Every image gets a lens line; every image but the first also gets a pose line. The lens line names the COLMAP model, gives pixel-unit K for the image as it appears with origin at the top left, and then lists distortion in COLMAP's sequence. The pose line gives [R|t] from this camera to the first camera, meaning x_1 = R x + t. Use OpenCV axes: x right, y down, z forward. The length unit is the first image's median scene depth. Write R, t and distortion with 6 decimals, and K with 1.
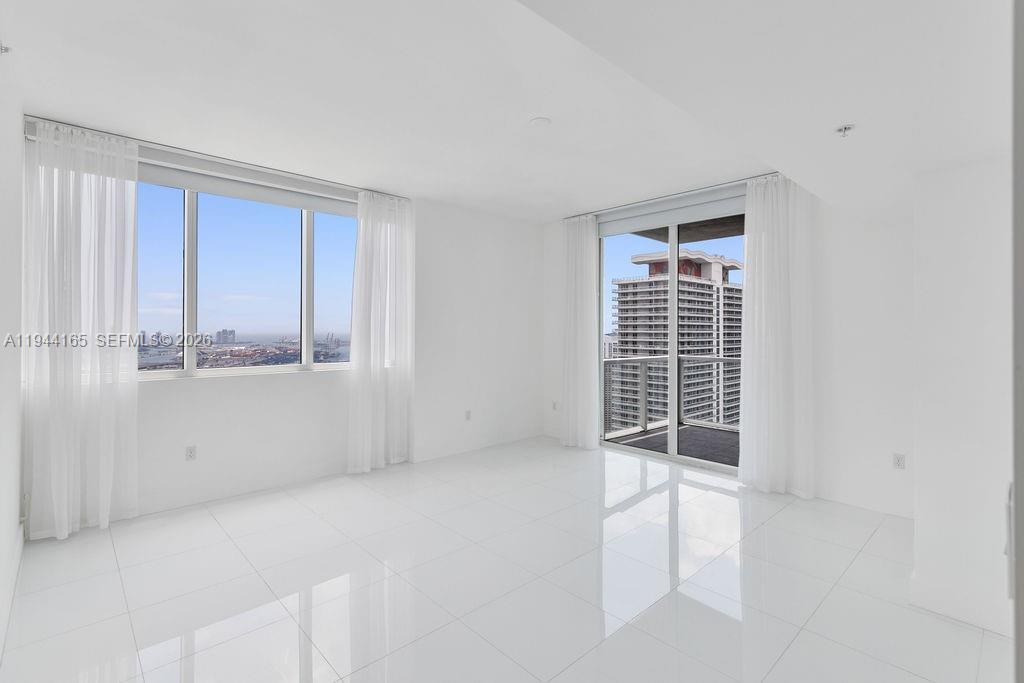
lens RADIAL K [[478.0, 0, 502.3], [0, 478.0, 330.6], [0, 0, 1]] dist [0.000479, -0.000095]
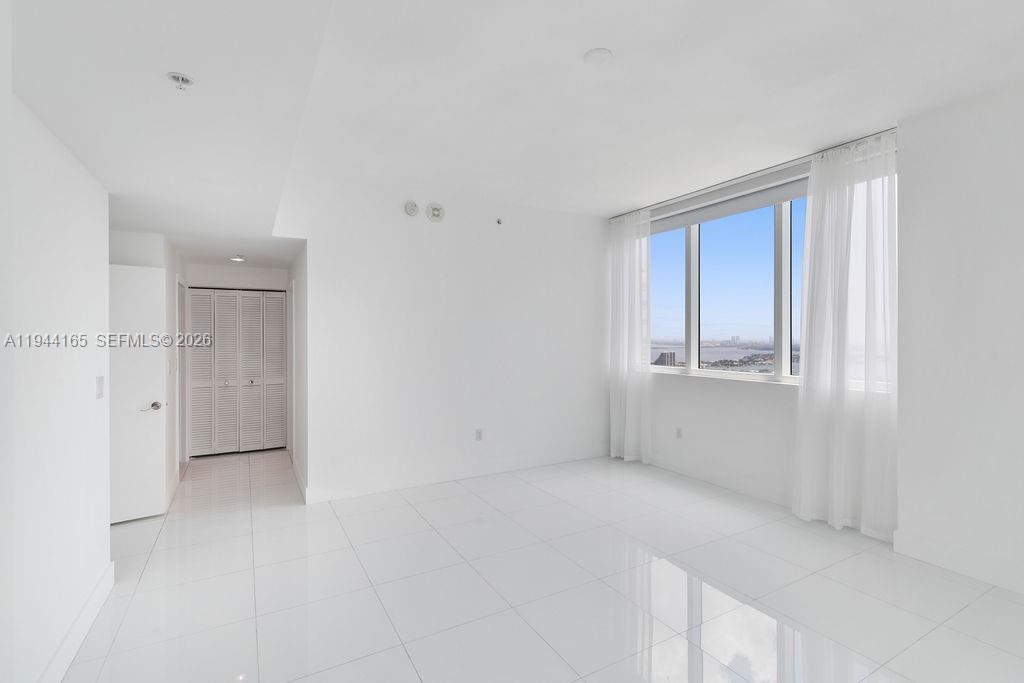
lens RADIAL K [[476.6, 0, 512.6], [0, 476.6, 335.8], [0, 0, 1]] dist [0.008718, 0.000673]
pose [[-0.217115, -0.001075, -0.976145, 0.699448], [0.001540, 0.999998, -0.001443, -0.003361], [0.976145, -0.001817, -0.217113, 0.845886]]
